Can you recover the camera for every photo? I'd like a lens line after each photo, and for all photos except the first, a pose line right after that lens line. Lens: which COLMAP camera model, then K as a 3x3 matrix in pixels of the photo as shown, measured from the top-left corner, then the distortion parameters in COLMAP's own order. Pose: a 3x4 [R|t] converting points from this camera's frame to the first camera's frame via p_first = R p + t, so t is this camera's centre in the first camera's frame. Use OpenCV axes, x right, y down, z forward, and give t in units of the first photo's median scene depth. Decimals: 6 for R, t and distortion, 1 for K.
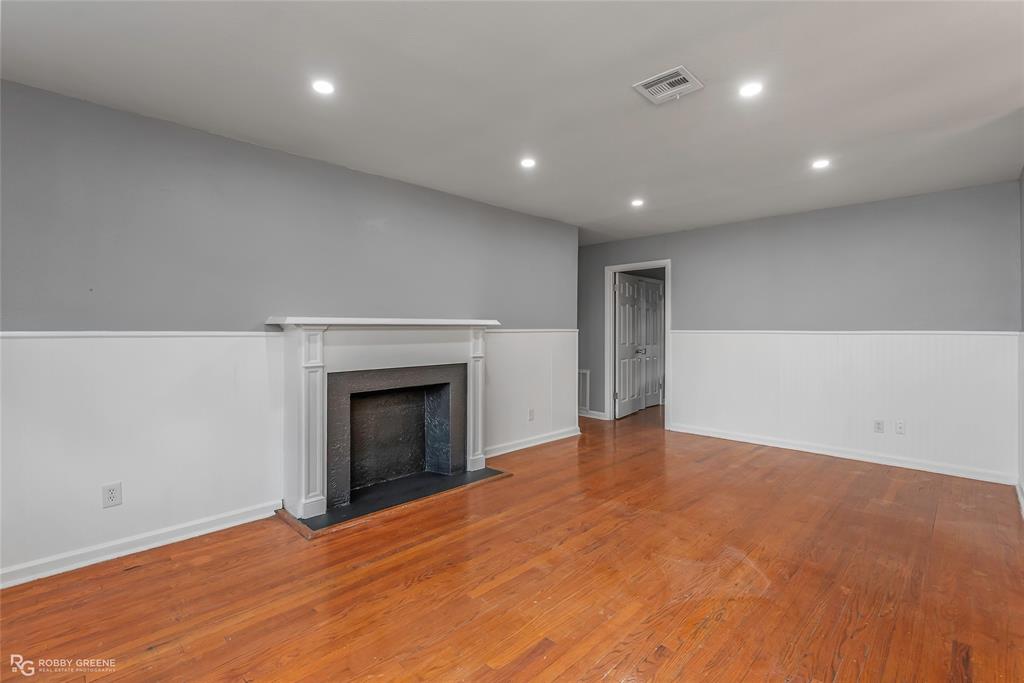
lens RADIAL K [[467.1, 0, 512.8], [0, 467.1, 339.7], [0, 0, 1]] dist [-0.004548, 0.000490]
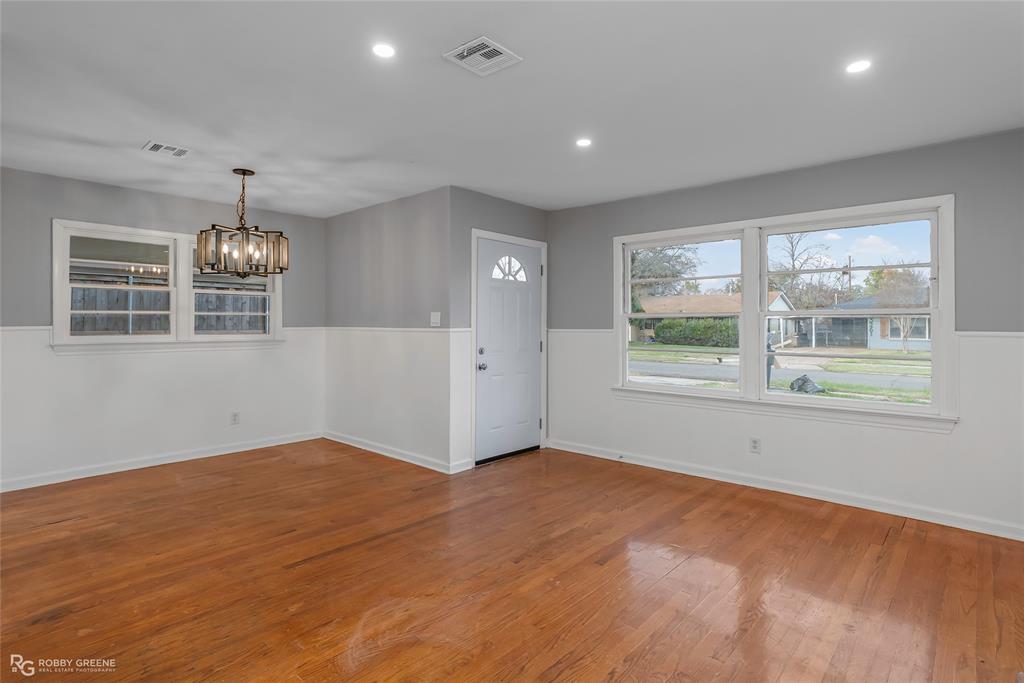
lens RADIAL K [[518.5, 0, 523.0], [0, 518.5, 318.3], [0, 0, 1]] dist [-0.004243, 0.000639]
pose [[-0.997872, -0.005726, -0.064953, 0.236860], [-0.006662, 0.999877, 0.014208, -0.041608], [0.064864, 0.014610, -0.997787, 1.472736]]
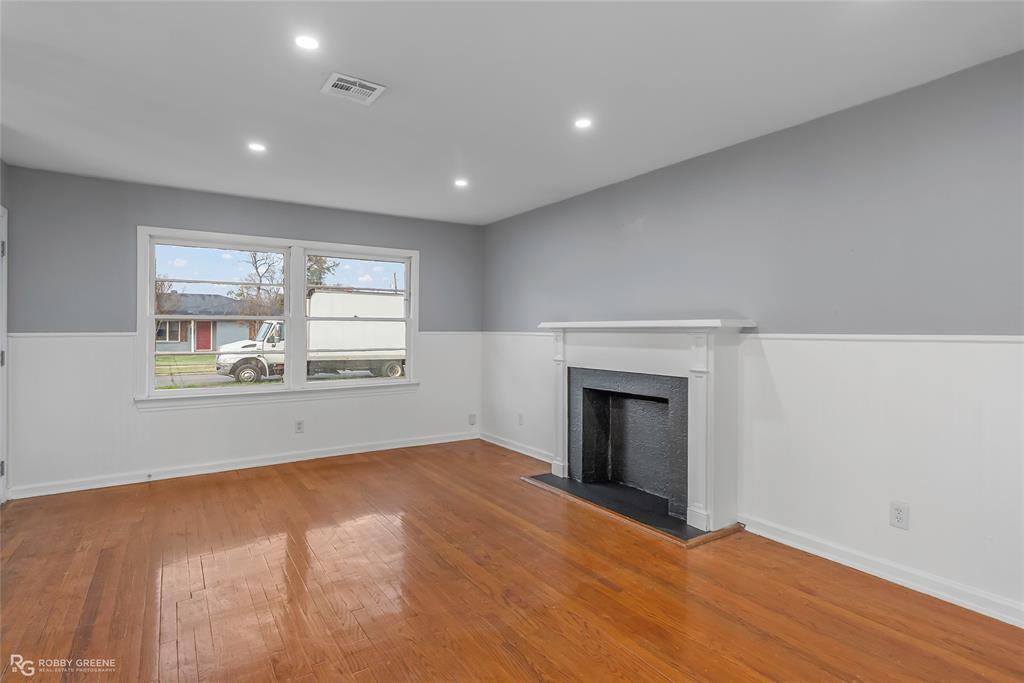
lens RADIAL K [[518.5, 0, 516.1], [0, 518.5, 335.6], [0, 0, 1]] dist [-0.004243, 0.000639]
pose [[-0.194858, 0.009507, -0.980785, 1.010226], [-0.029420, 0.999446, 0.015533, -0.030060], [0.980390, 0.031881, -0.194470, 1.158182]]
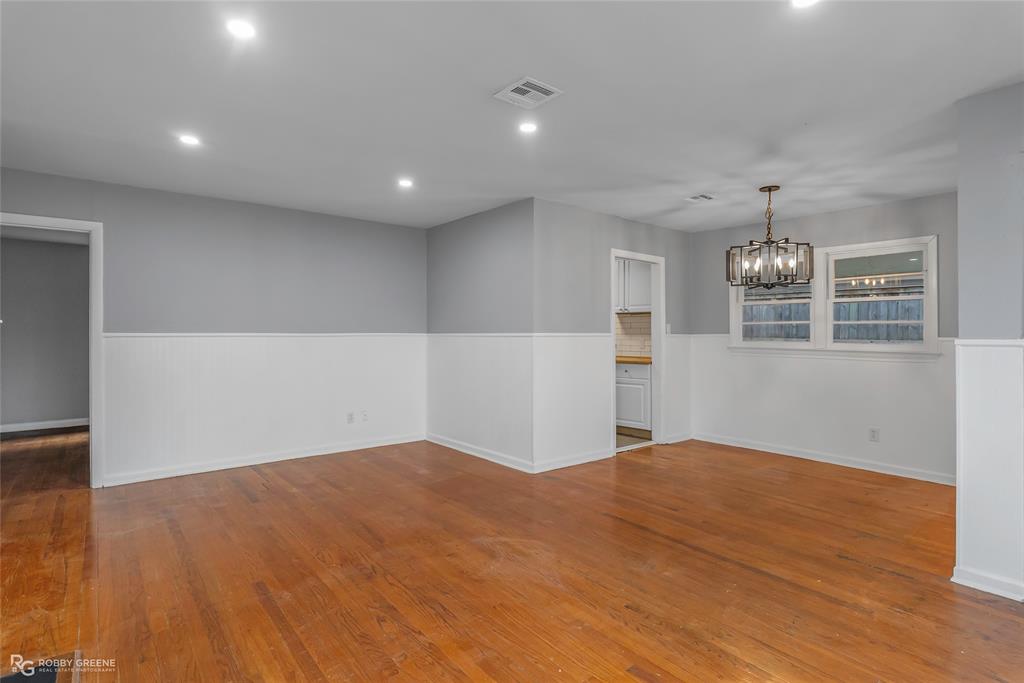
lens RADIAL K [[518.5, 0, 509.3], [0, 518.5, 334.5], [0, 0, 1]] dist [-0.004243, 0.000639]
pose [[0.106457, -0.008783, 0.994279, -0.587036], [0.019765, 0.999782, 0.006715, -0.020818], [-0.994121, 0.018937, 0.106607, 0.675793]]
